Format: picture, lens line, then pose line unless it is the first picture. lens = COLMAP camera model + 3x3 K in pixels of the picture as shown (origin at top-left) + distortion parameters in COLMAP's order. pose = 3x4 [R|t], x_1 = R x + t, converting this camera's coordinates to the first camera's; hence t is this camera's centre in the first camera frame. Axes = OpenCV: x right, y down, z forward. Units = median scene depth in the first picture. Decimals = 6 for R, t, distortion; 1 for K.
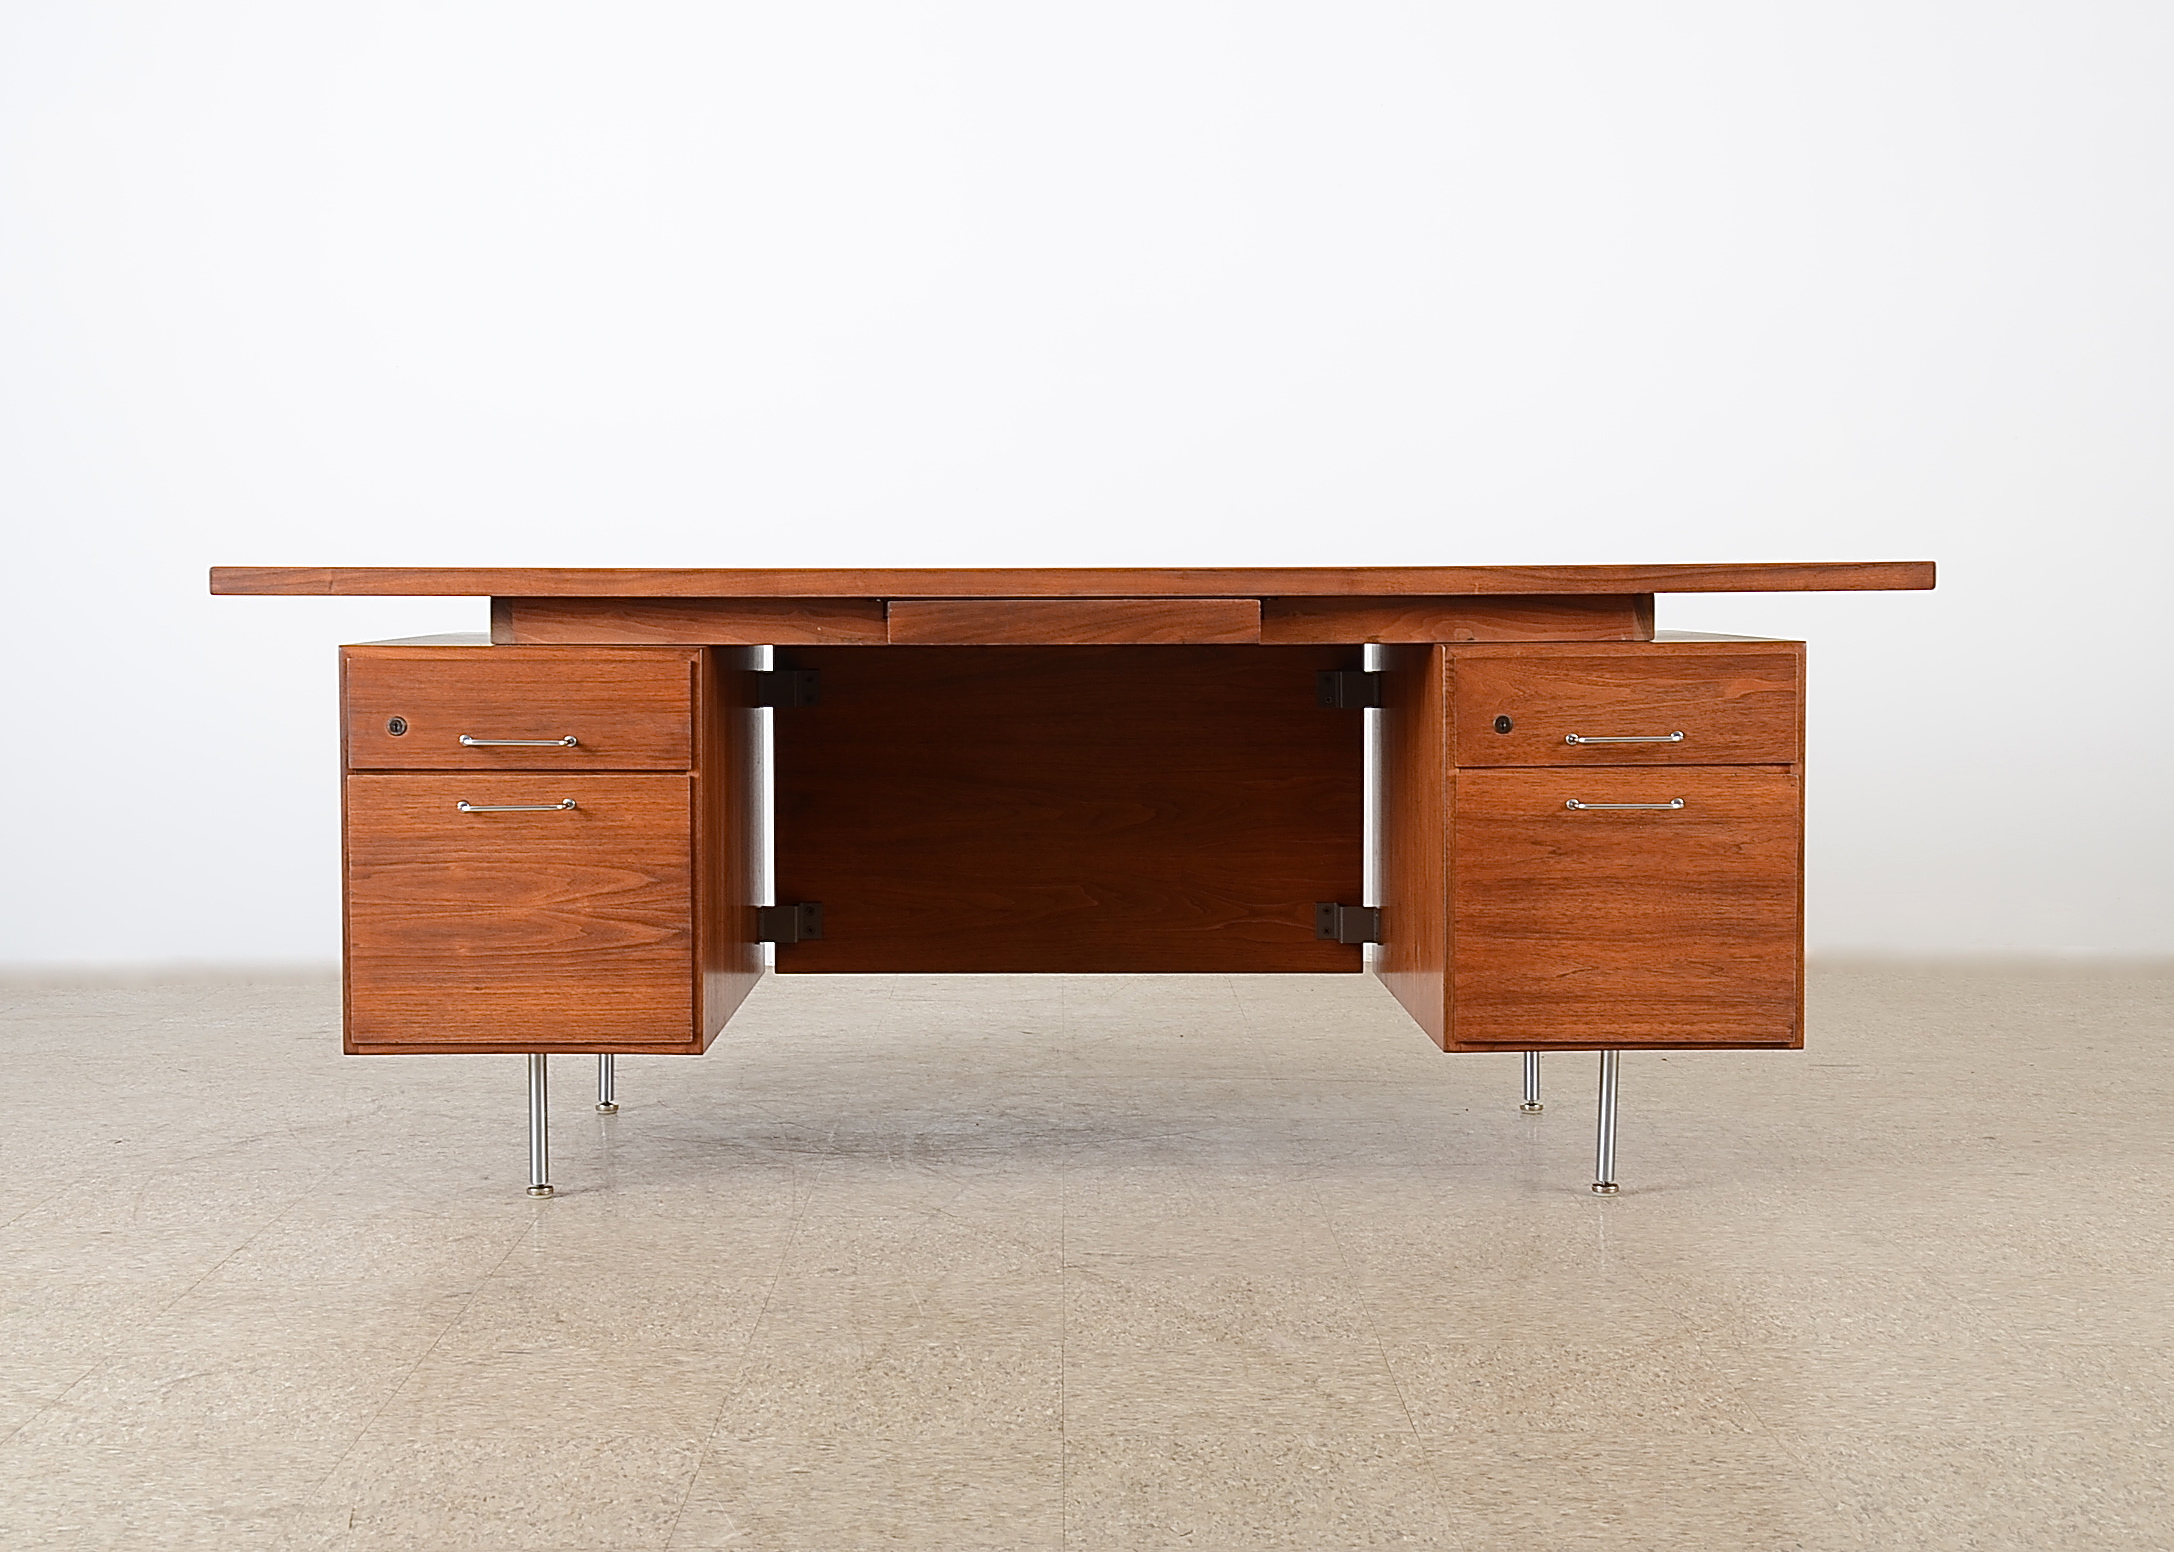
lens RADIAL K [[2920.1, 0, 1082.5], [0, 2920.1, 775.8], [0, 0, 1]] dist [0.068758, 0.000000]
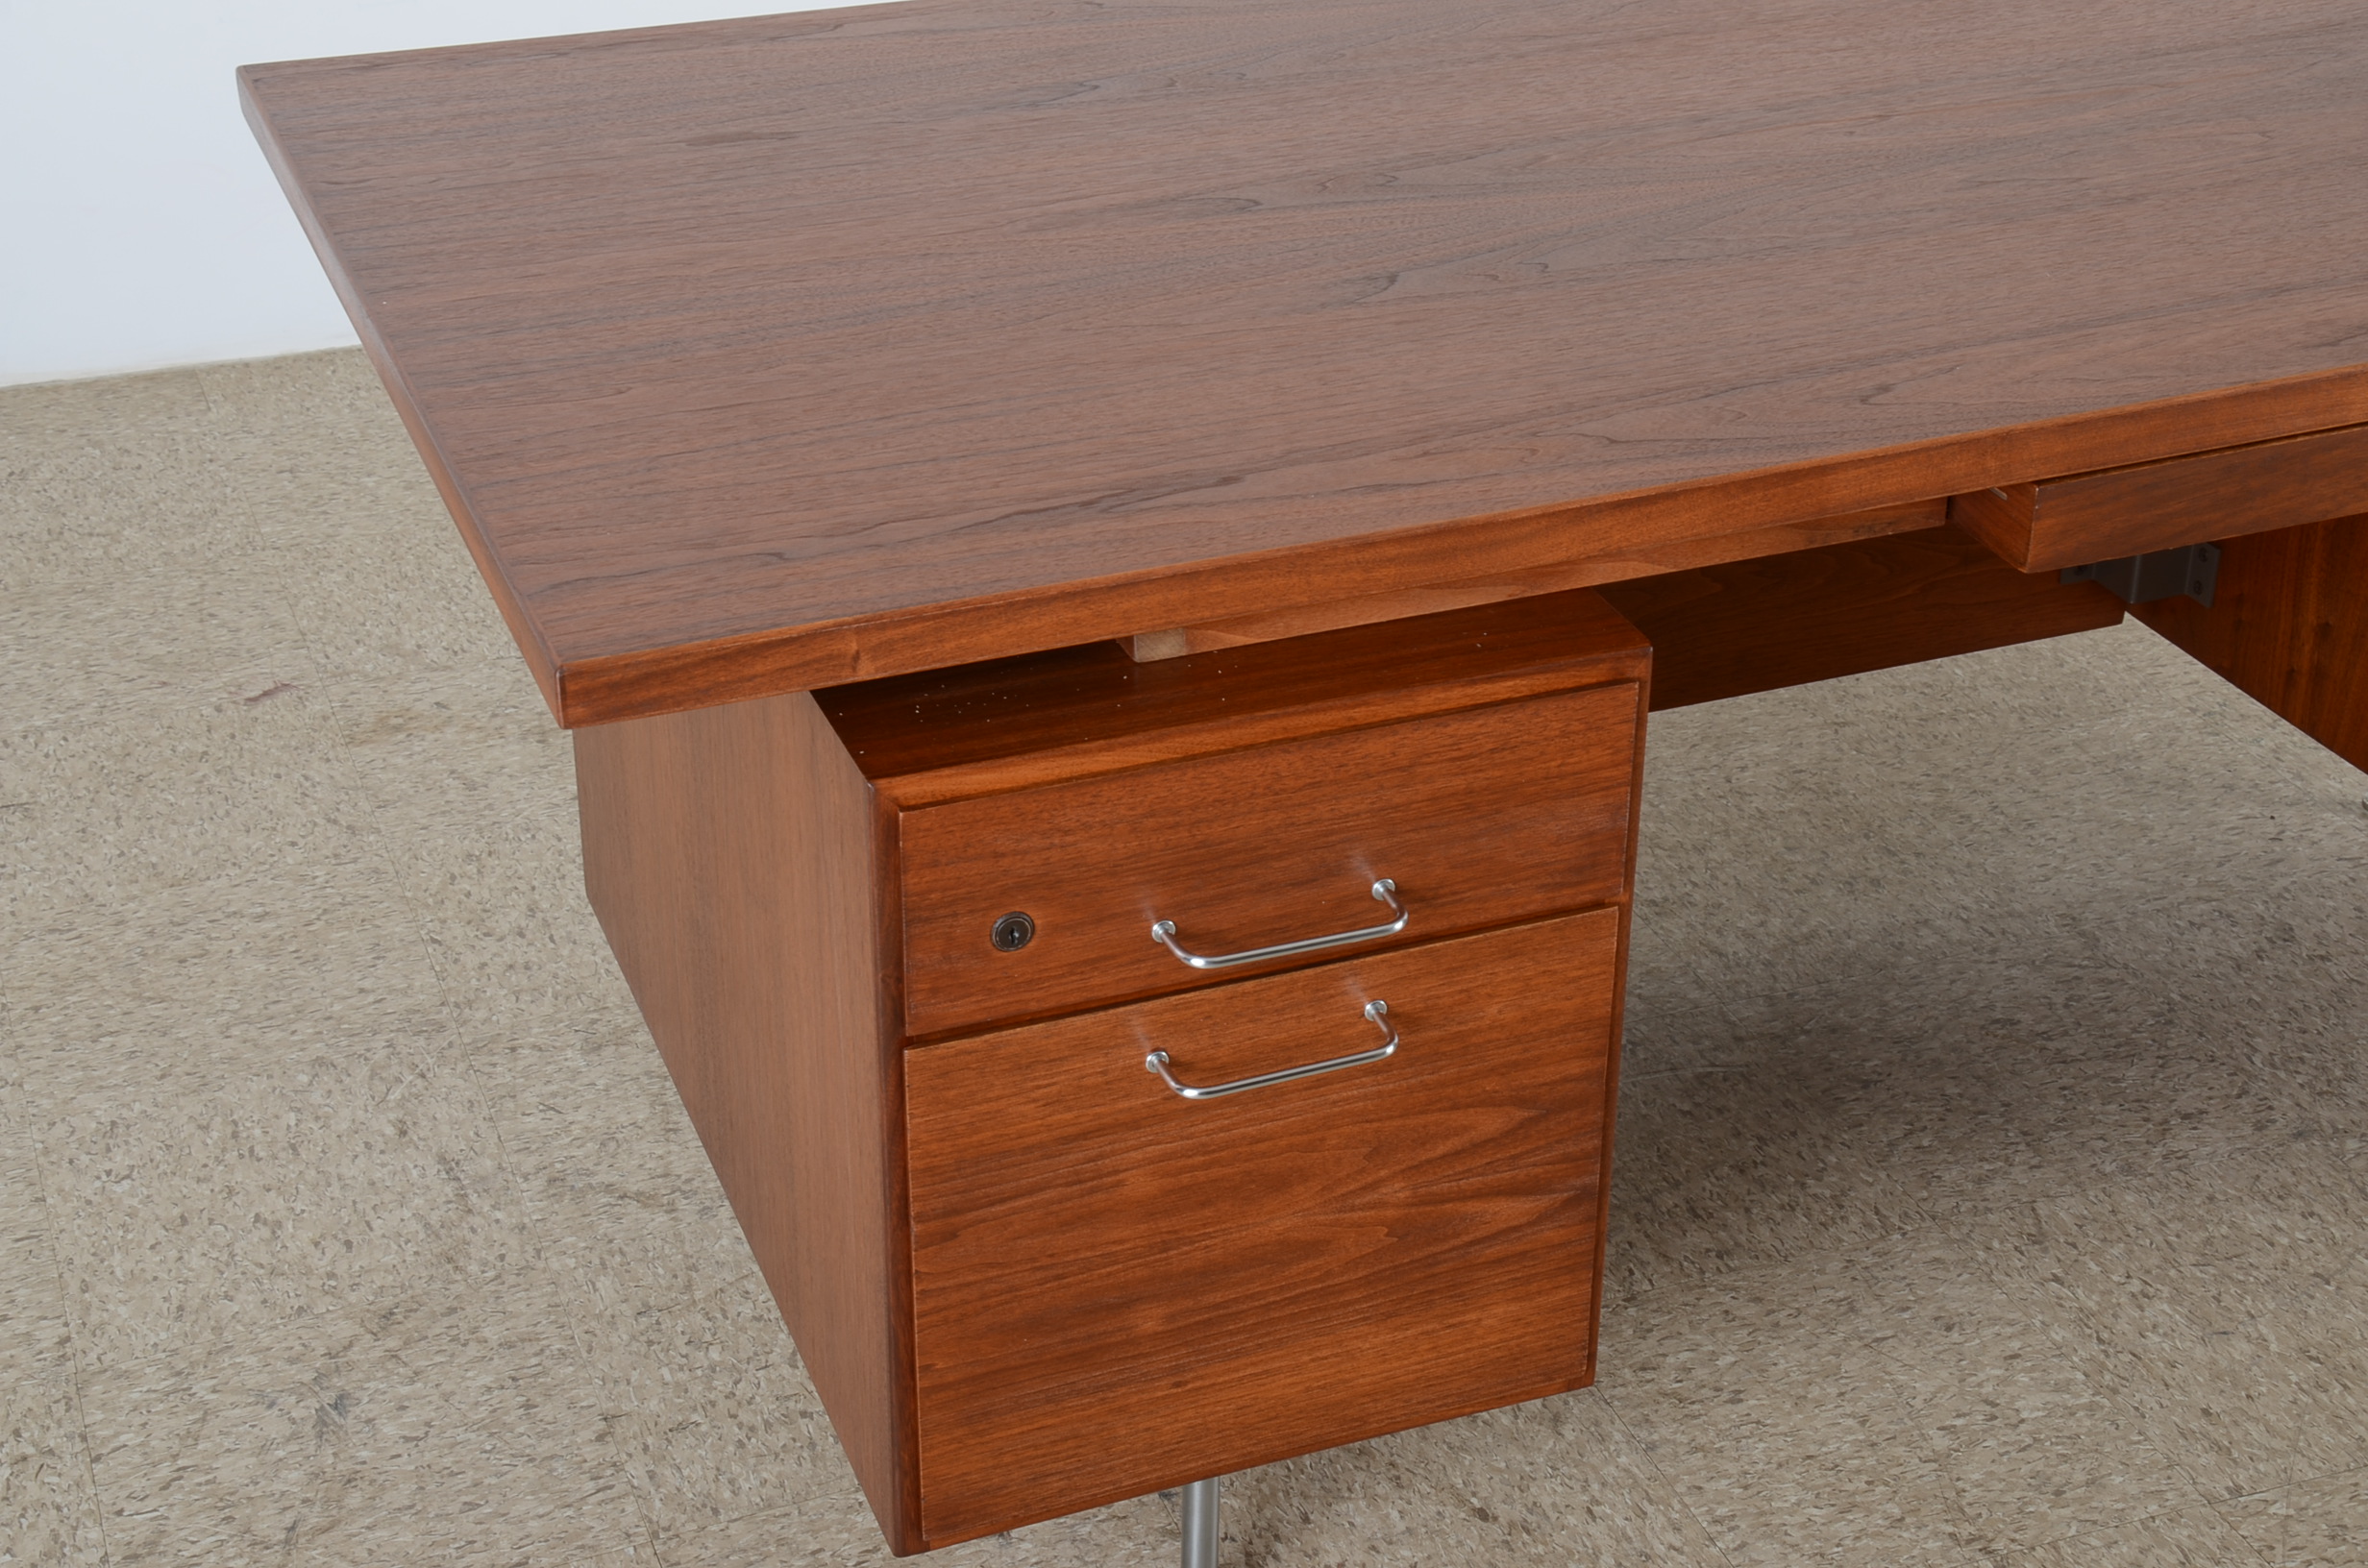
lens RADIAL K [[3540.1, 0, 1196.3], [0, 3540.1, 824.7], [0, 0, 1]] dist [0.256621, 0.000000]
pose [[0.933179, -0.174227, 0.314359, -0.366154], [0.019596, 0.898013, 0.439533, -0.255289], [-0.358877, -0.404003, 0.841421, 0.560380]]
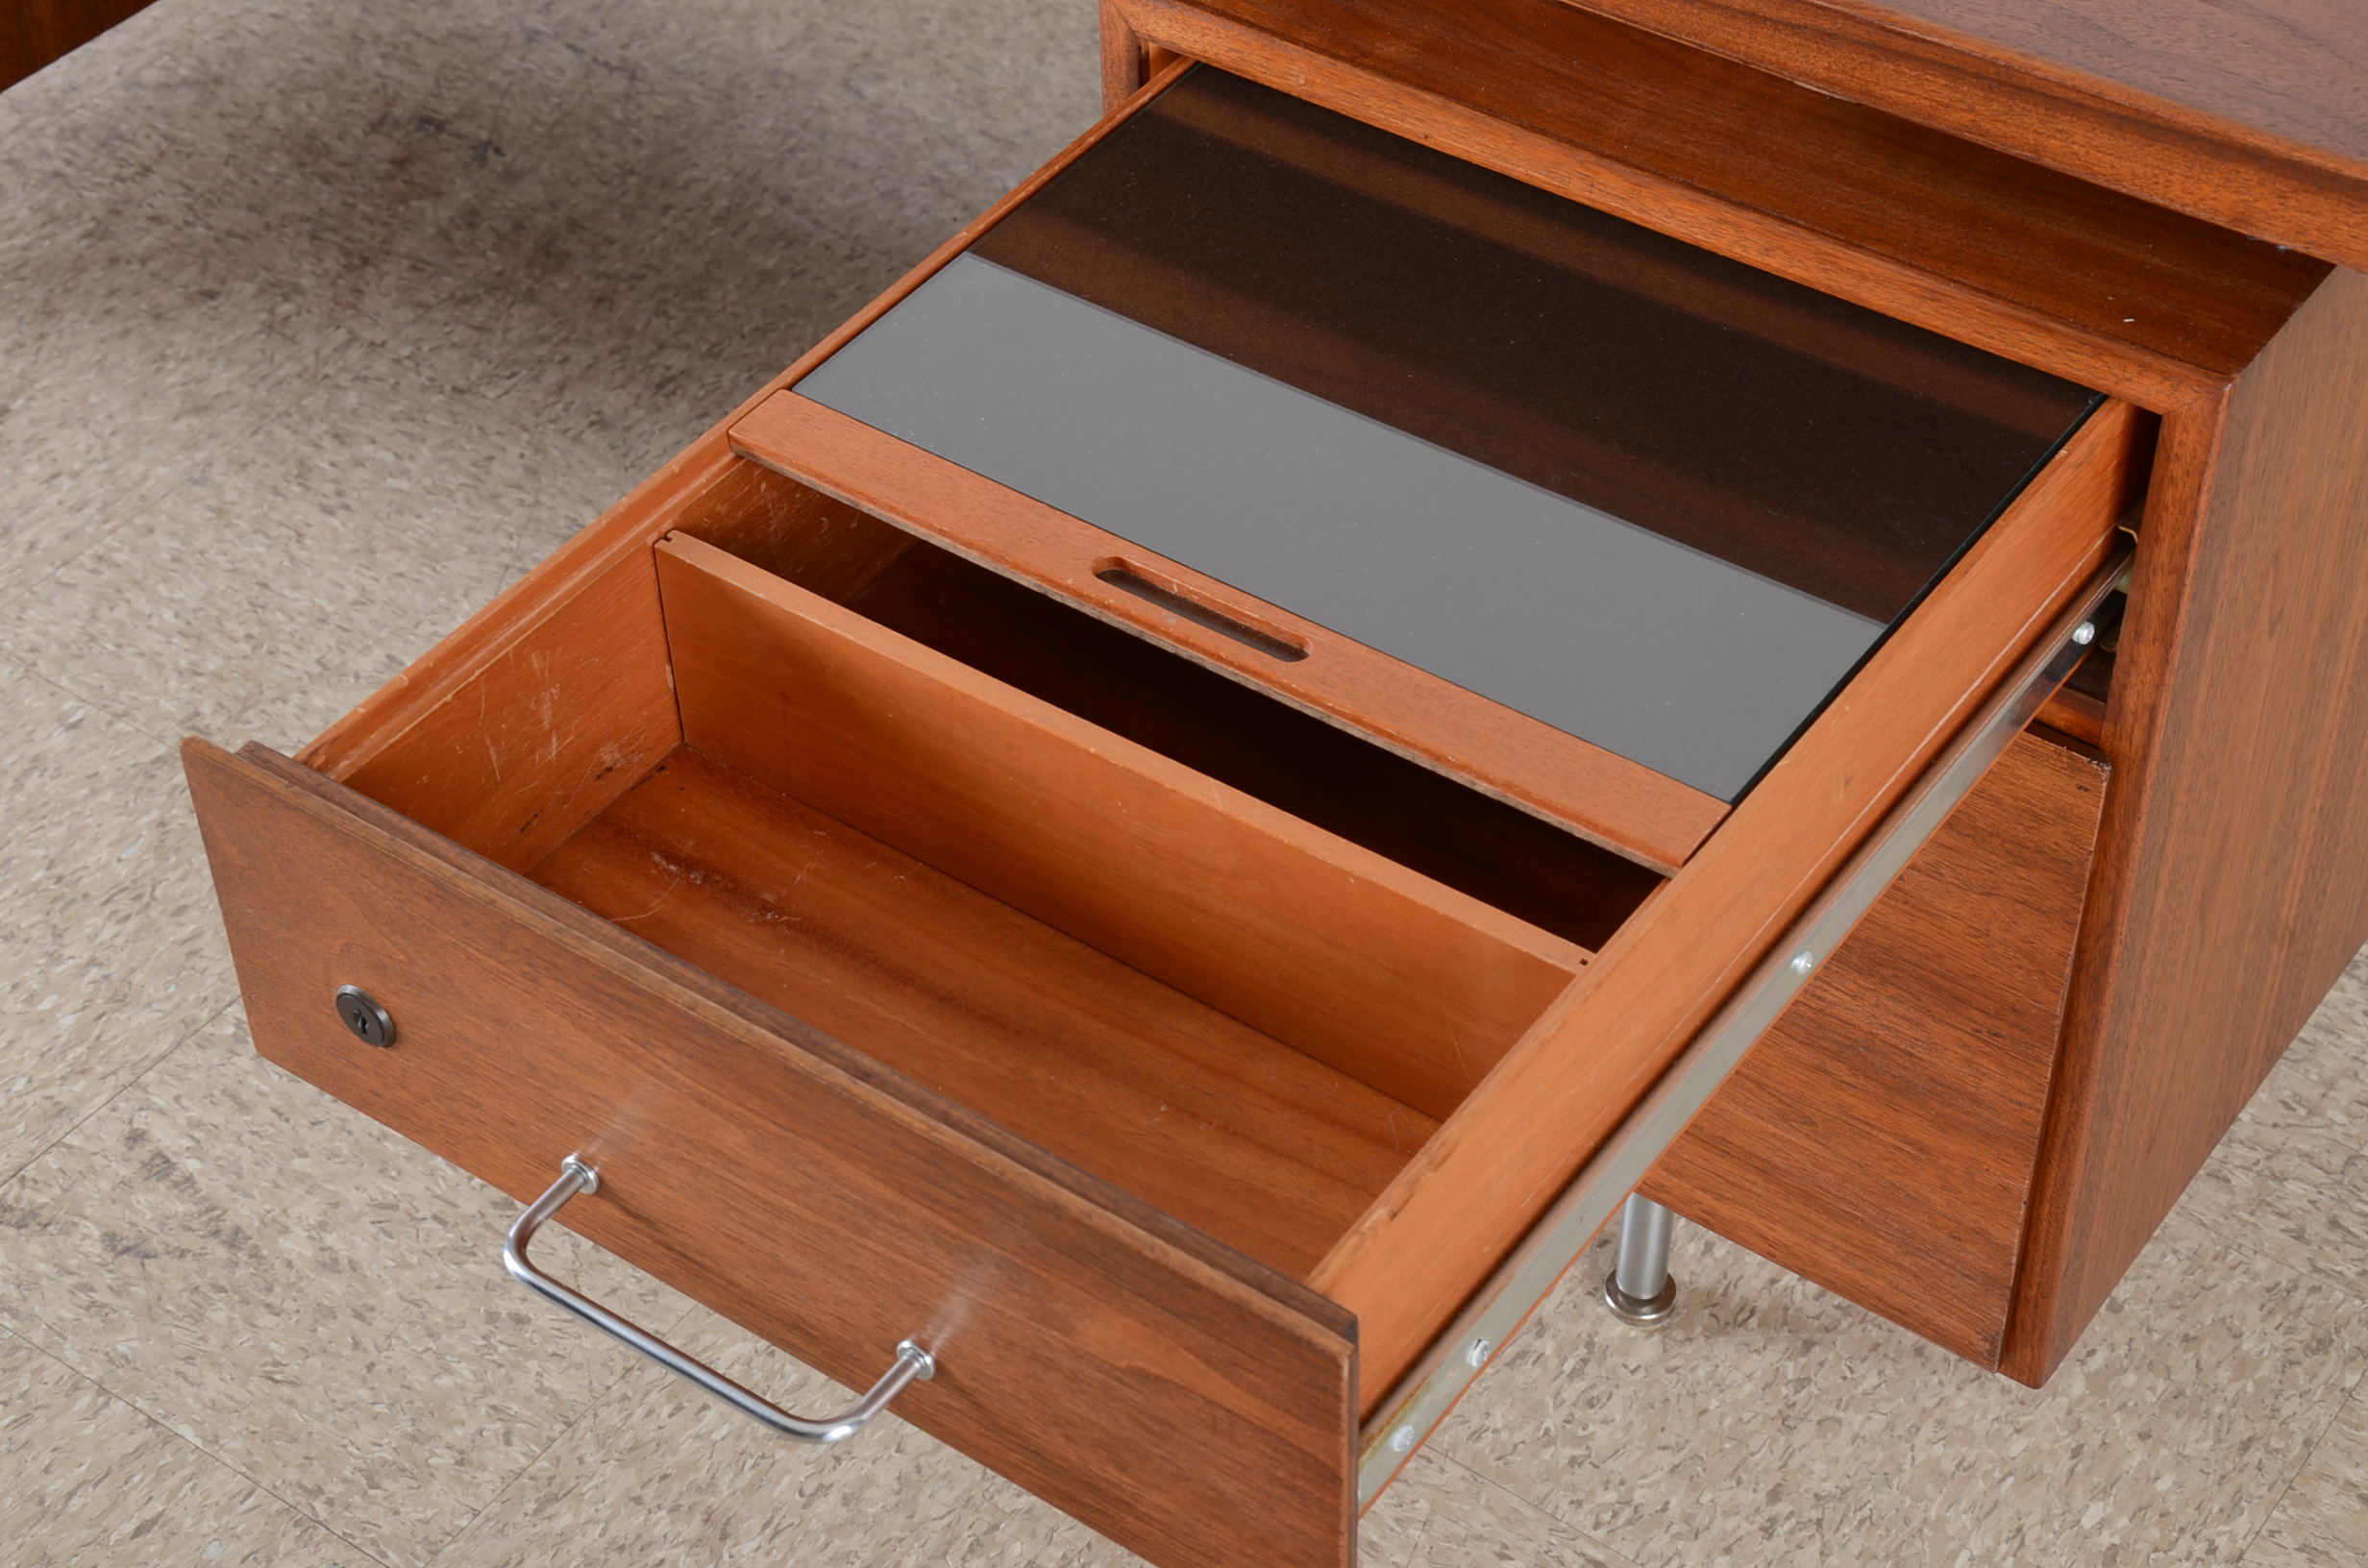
lens RADIAL K [[4164.5, 0, 1168.4], [0, 4164.5, 782.7], [0, 0, 1]] dist [0.275868, 0.000000]
pose [[0.804220, 0.397534, -0.441810, 0.350930], [-0.022998, 0.763632, 0.645242, -0.258074], [0.593886, -0.508755, 0.623271, 0.693149]]
